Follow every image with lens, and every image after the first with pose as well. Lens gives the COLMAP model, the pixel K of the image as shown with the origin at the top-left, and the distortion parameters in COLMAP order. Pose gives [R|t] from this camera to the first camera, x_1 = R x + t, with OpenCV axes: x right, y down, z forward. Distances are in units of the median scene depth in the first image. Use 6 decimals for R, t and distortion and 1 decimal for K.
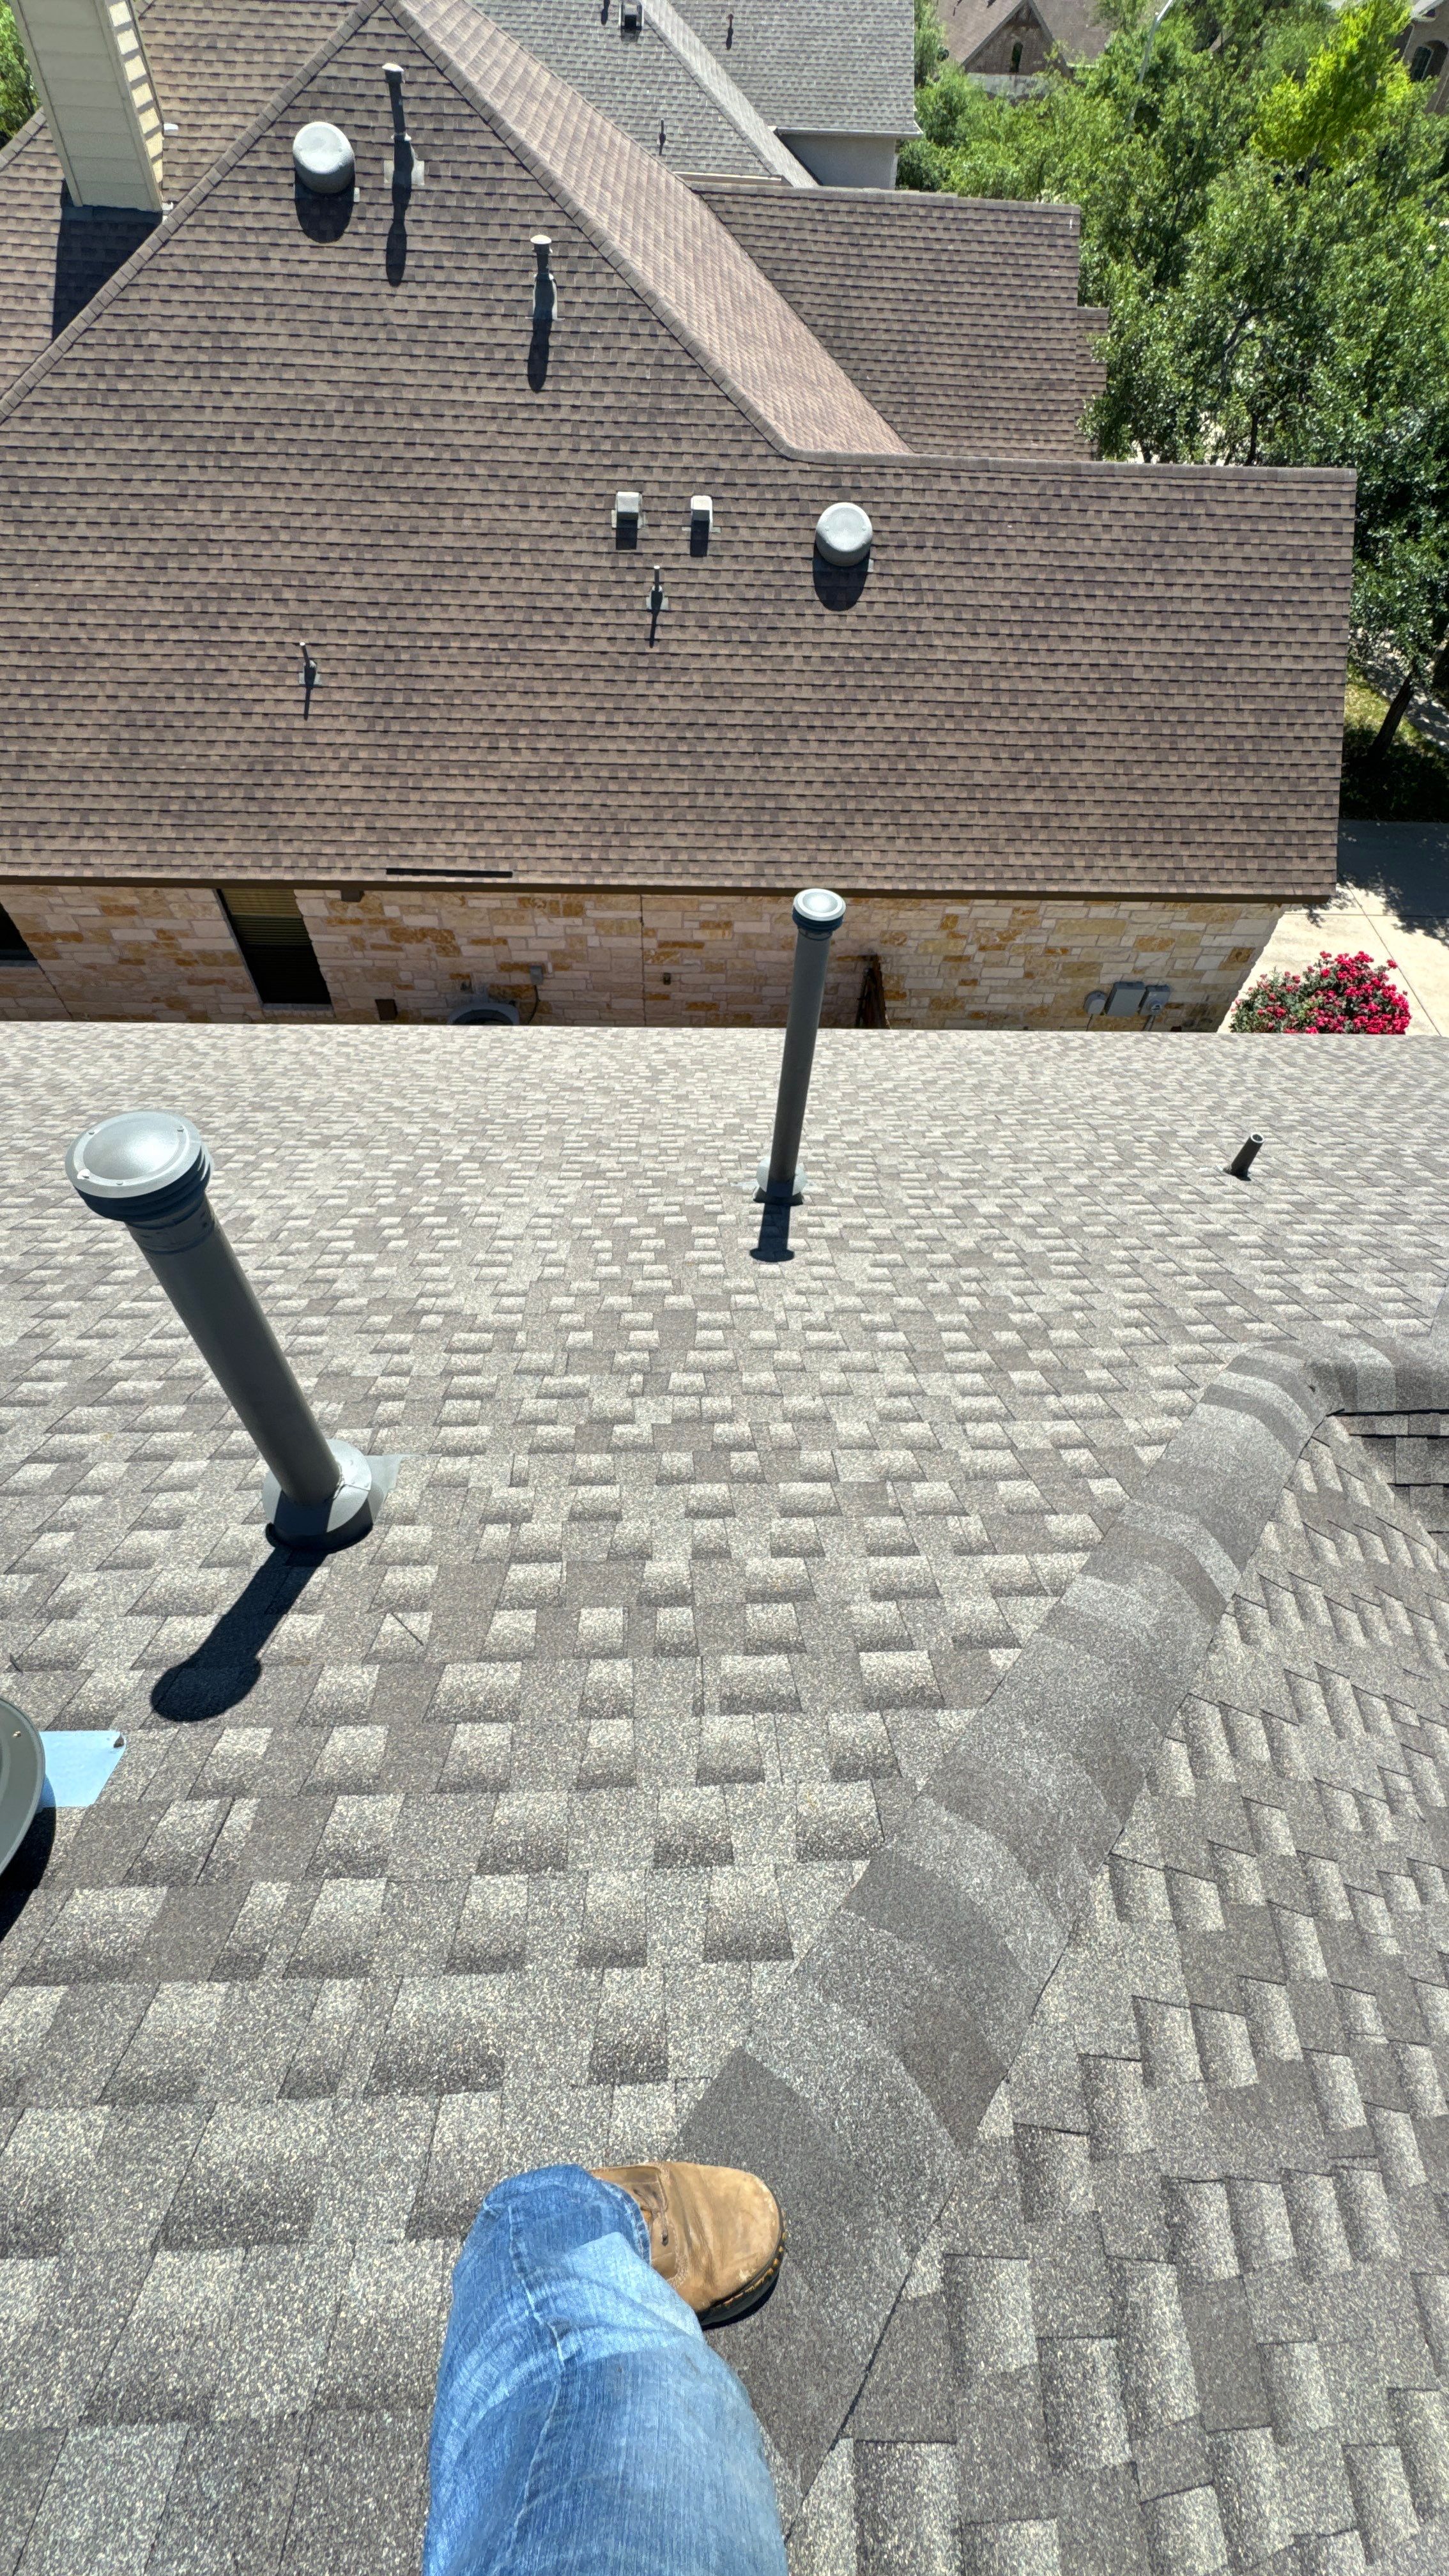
lens RADIAL K [[1030.4, 0, 726.0], [0, 1030.4, 1287.0], [0, 0, 1]] dist [-0.003039, 0.000623]
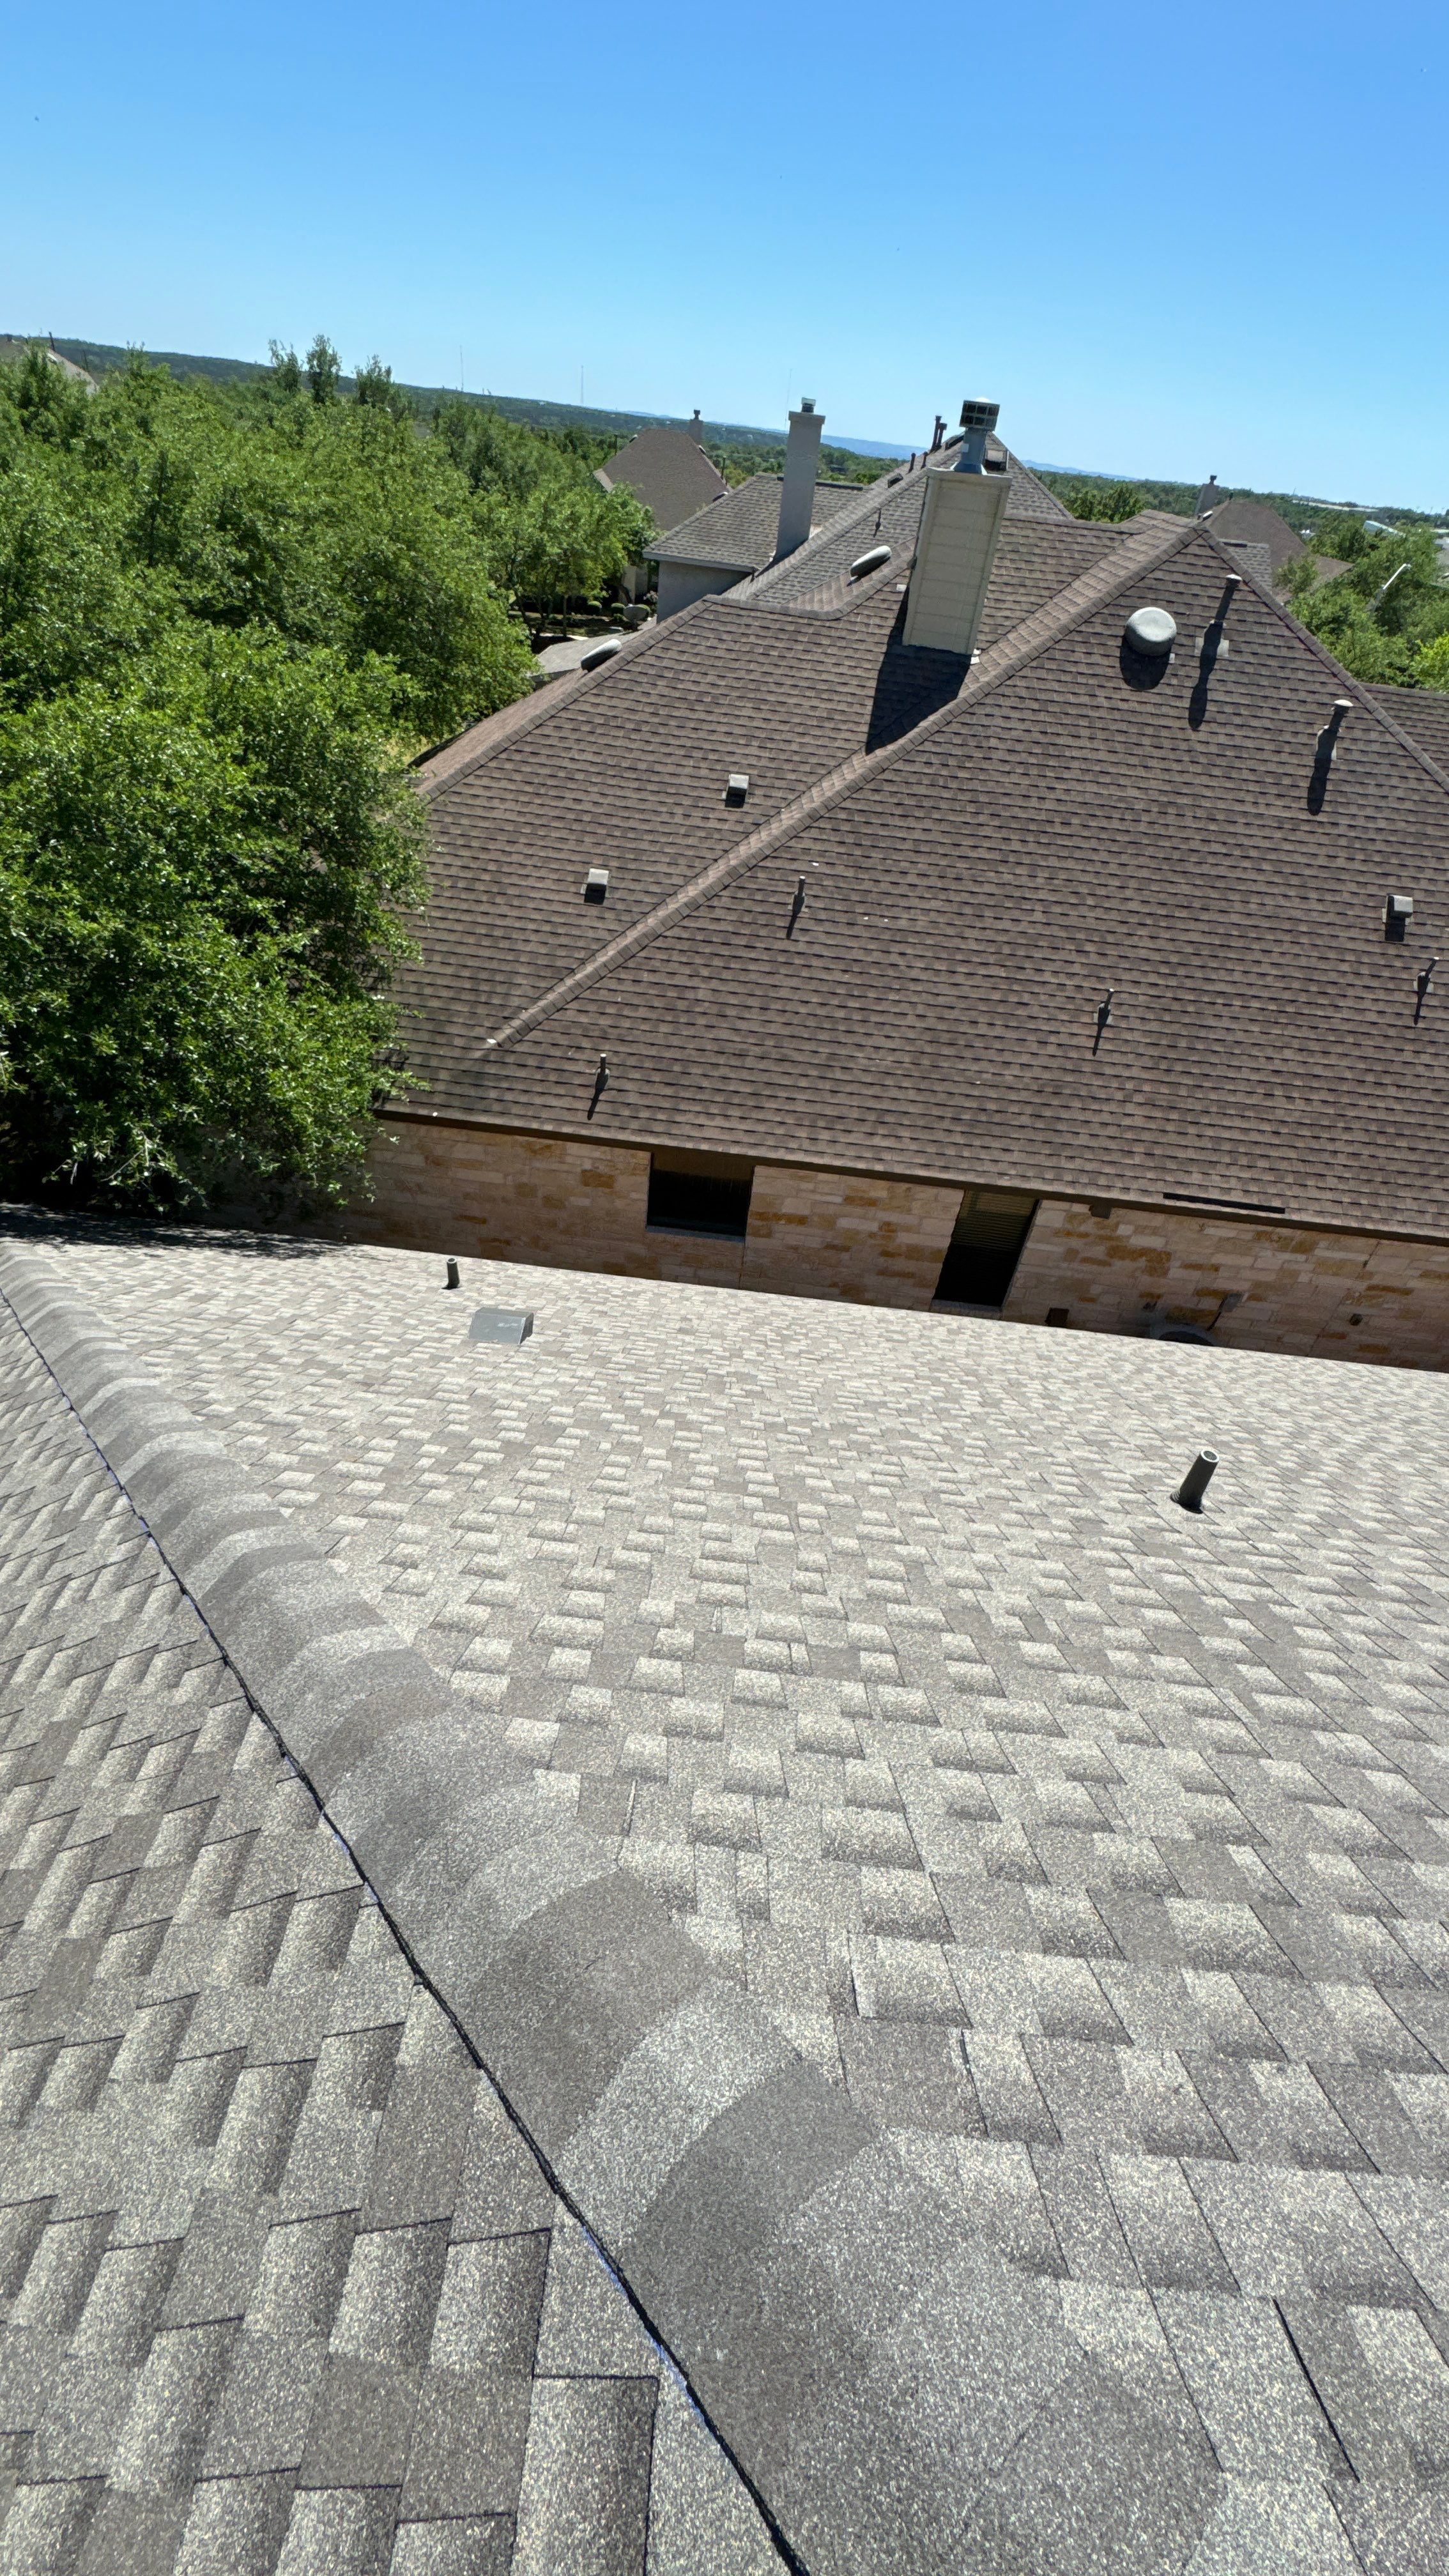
lens RADIAL K [[1030.4, 0, 730.0], [0, 1030.4, 1289.2], [0, 0, 1]] dist [-0.003039, 0.000623]
pose [[0.993754, 0.105958, -0.035025, -0.730505], [-0.111449, 0.958426, -0.262677, -0.002796], [0.005736, 0.264939, 0.964248, 0.049604]]
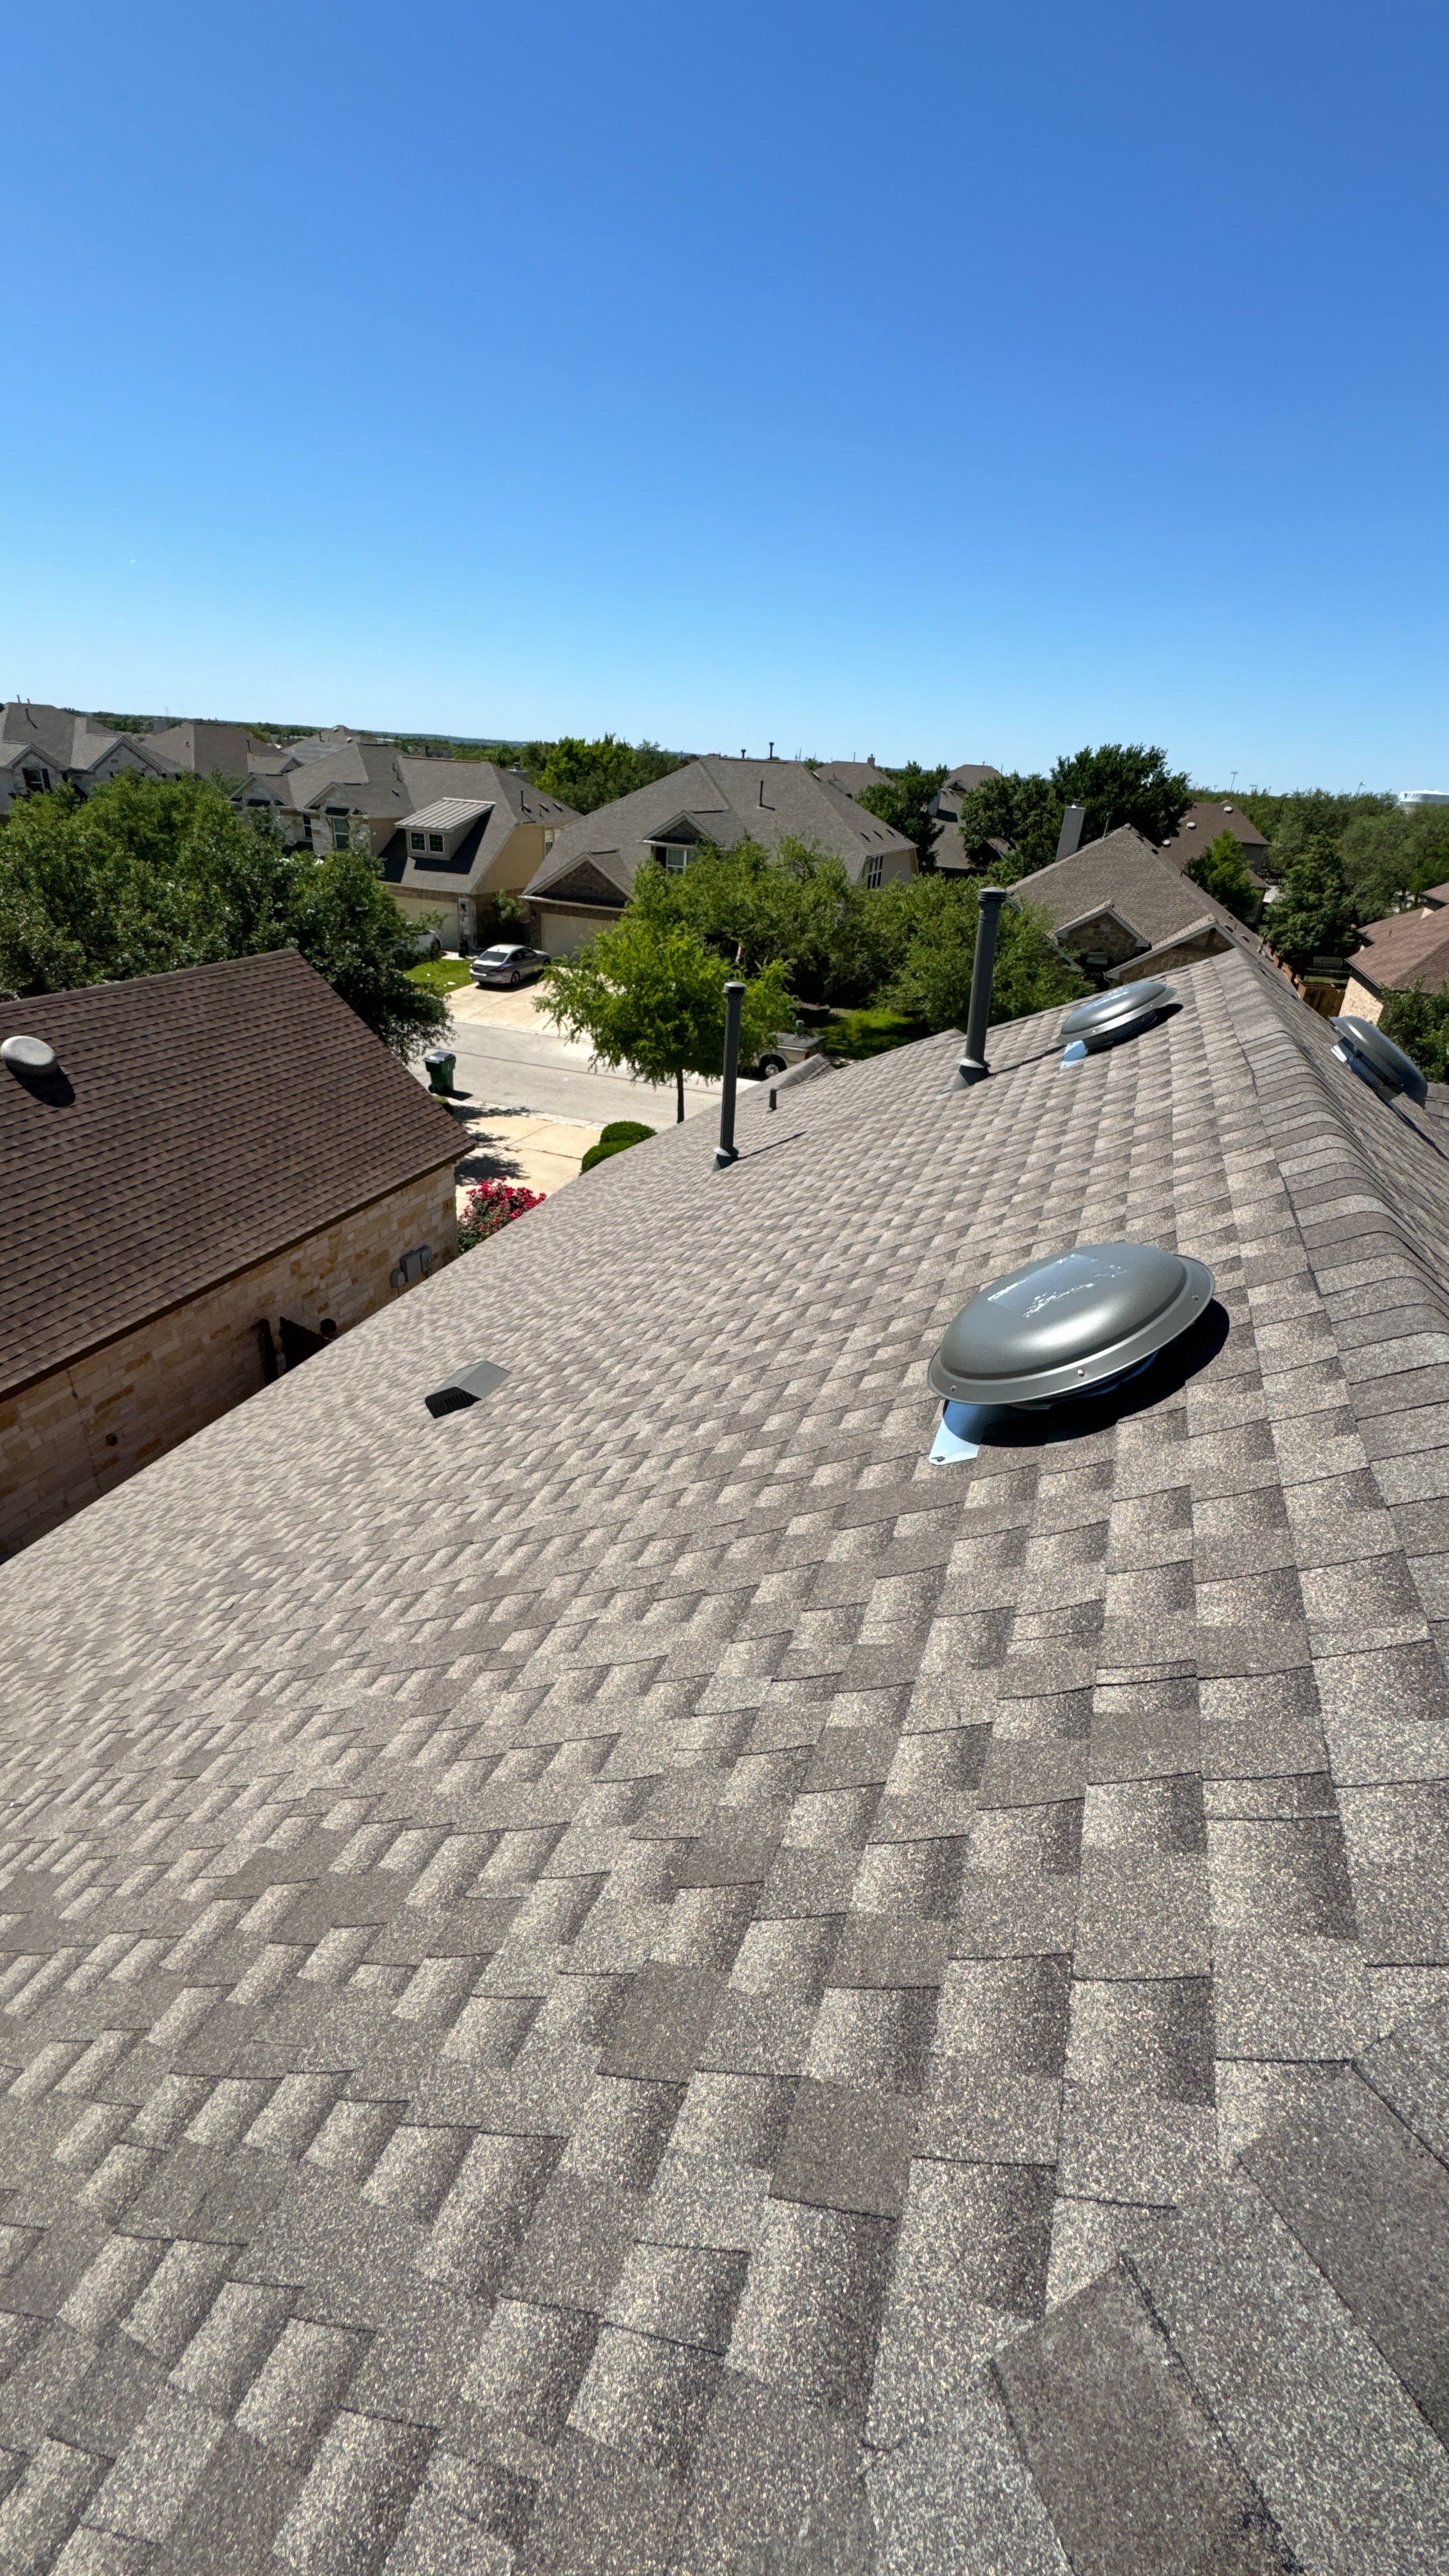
lens RADIAL K [[1030.4, 0, 726.1], [0, 1030.4, 1285.7], [0, 0, 1]] dist [-0.003039, 0.000623]
pose [[0.386820, -0.434236, 0.813516, -0.666156], [0.729177, 0.684077, 0.018427, 0.011924], [-0.564510, 0.586069, 0.581250, 0.013863]]
